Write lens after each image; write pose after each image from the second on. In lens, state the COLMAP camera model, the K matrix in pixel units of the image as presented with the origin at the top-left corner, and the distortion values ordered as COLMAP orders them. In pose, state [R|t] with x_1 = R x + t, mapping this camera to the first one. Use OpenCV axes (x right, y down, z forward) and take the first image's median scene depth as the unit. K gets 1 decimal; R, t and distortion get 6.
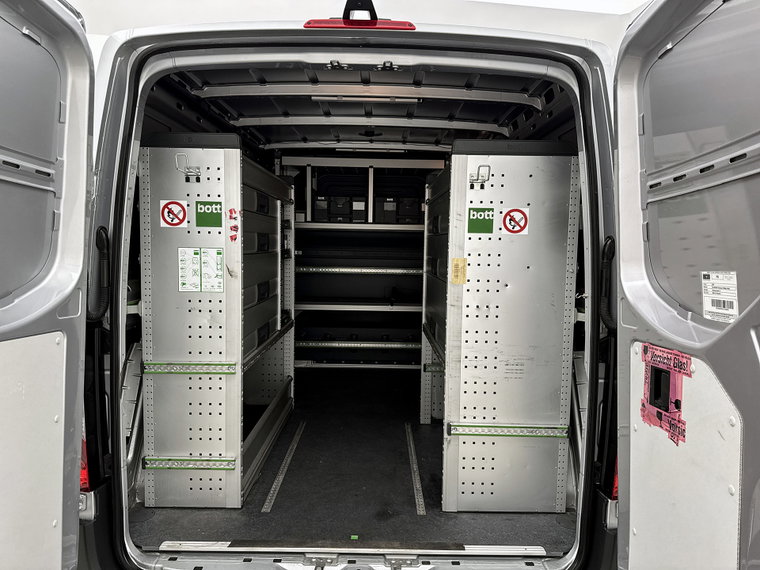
lens RADIAL K [[536.0, 0, 380.7], [0, 536.0, 284.6], [0, 0, 1]] dist [0.032135, -0.029497]
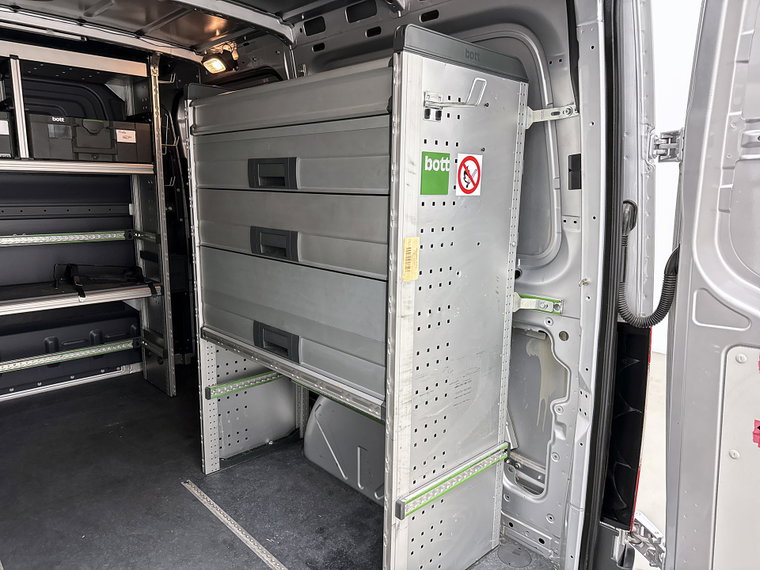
lens RADIAL K [[536.0, 0, 380.8], [0, 536.0, 284.7], [0, 0, 1]] dist [0.032135, -0.029497]
pose [[0.723680, -0.129977, 0.677785, -0.288826], [0.048687, 0.989273, 0.137726, -0.081222], [-0.688416, -0.066671, 0.722246, 0.591631]]
